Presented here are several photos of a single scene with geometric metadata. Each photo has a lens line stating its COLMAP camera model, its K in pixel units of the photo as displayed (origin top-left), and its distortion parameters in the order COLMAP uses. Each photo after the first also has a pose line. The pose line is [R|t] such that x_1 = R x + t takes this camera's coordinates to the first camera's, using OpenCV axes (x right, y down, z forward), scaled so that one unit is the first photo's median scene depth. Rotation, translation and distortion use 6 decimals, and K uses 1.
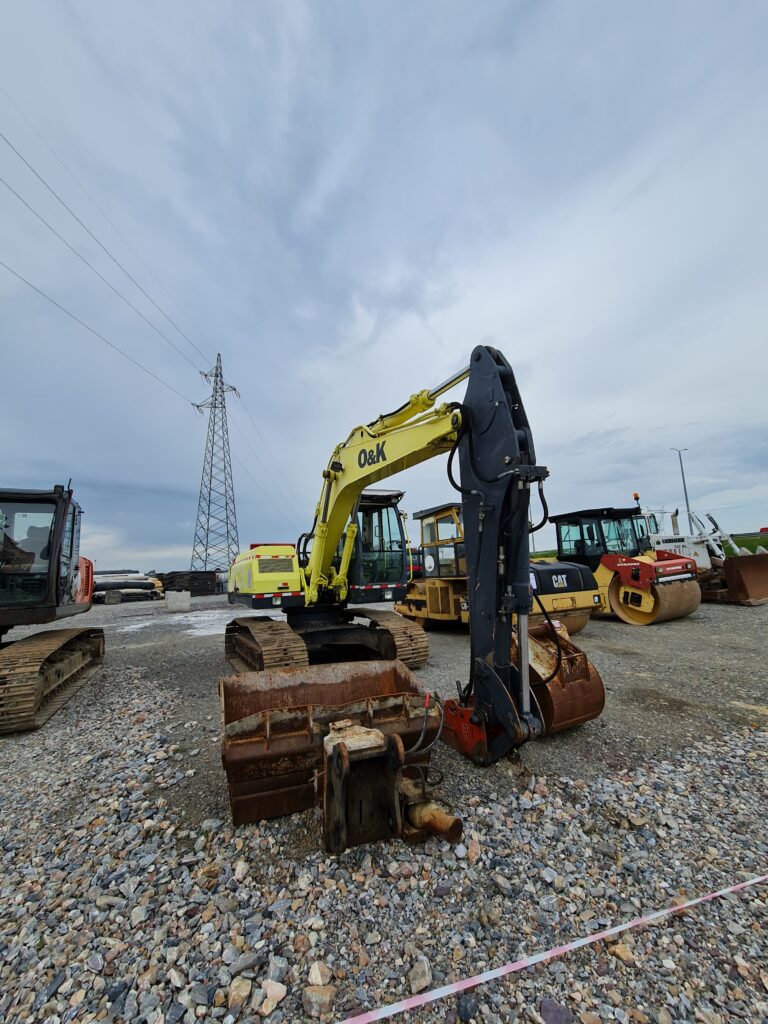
lens RADIAL K [[417.7, 0, 384.0], [0, 417.7, 512.0], [0, 0, 1]] dist [-0.003604, -0.000091]
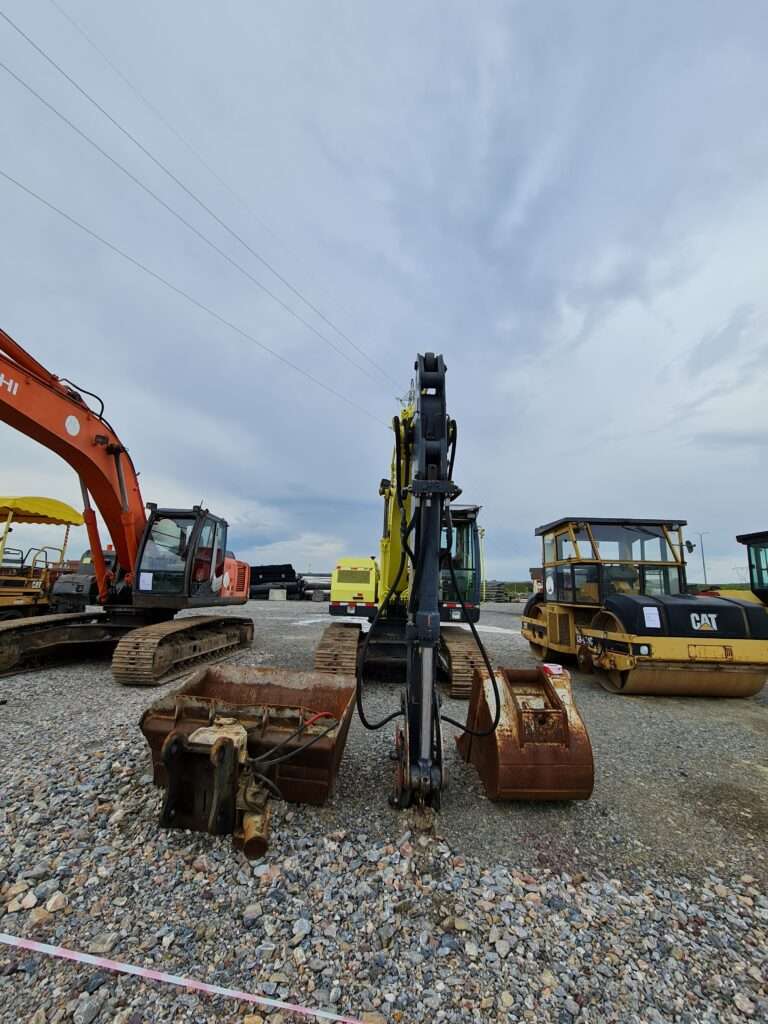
lens RADIAL K [[417.8, 0, 383.6], [0, 417.8, 508.6], [0, 0, 1]] dist [-0.001897, -0.000693]
pose [[0.889704, -0.010644, -0.456414, 0.312133], [-0.007007, 0.999292, -0.036963, -0.008579], [0.456485, 0.036085, 0.888999, 0.070532]]
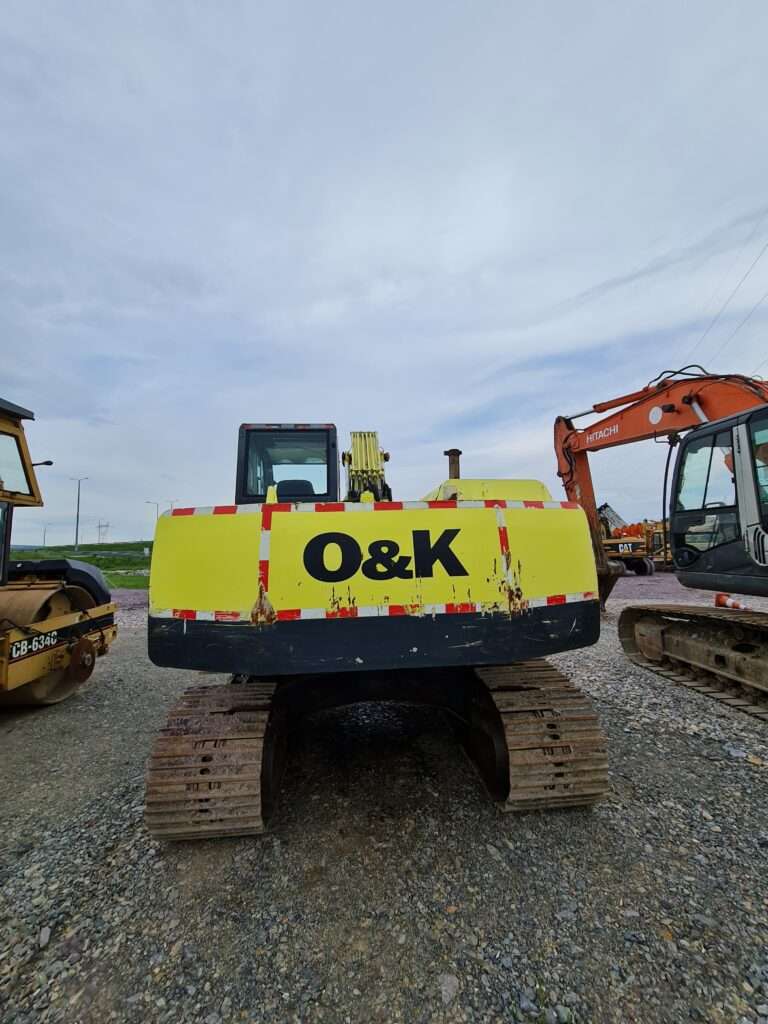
lens RADIAL K [[417.8, 0, 383.6], [0, 417.8, 508.6], [0, 0, 1]] dist [-0.001897, -0.000693]
pose [[-0.912578, 0.107078, 0.394633, -0.489637], [0.004193, 0.967504, -0.252822, 0.267064], [-0.408880, -0.229065, -0.883372, 1.723733]]
